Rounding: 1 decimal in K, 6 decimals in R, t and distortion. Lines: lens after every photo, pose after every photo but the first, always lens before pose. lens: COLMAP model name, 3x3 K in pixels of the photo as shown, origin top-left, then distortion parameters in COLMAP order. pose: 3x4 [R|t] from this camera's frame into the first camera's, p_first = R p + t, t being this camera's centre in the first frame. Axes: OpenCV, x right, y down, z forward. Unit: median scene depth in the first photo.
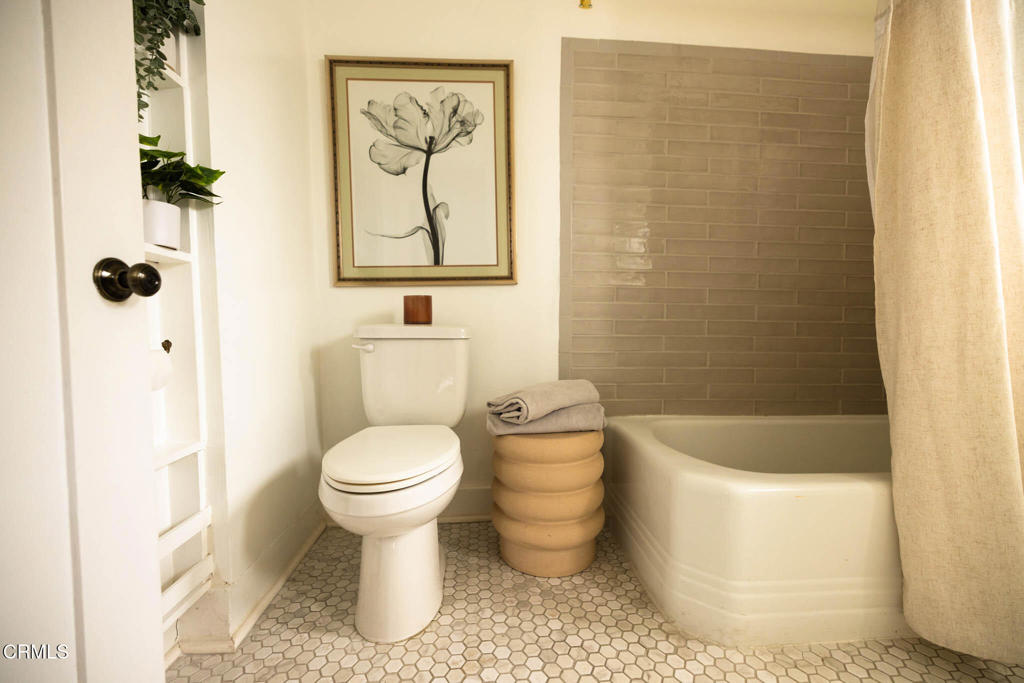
lens RADIAL K [[429.4, 0, 526.7], [0, 429.4, 336.8], [0, 0, 1]] dist [0.001377, 0.000547]
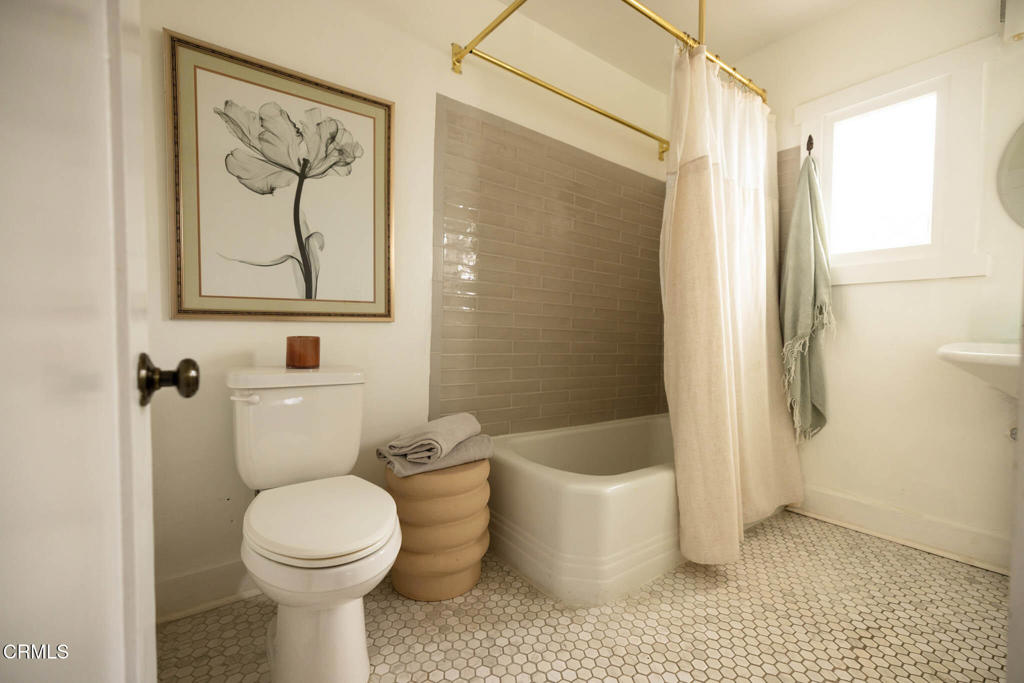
lens RADIAL K [[429.4, 0, 526.7], [0, 429.4, 336.8], [0, 0, 1]] dist [0.001377, 0.000547]
pose [[0.843070, 0.016596, 0.537548, -0.315016], [-0.014749, 0.999861, -0.007738, -0.087042], [-0.537601, -0.001405, 0.843198, -0.030493]]
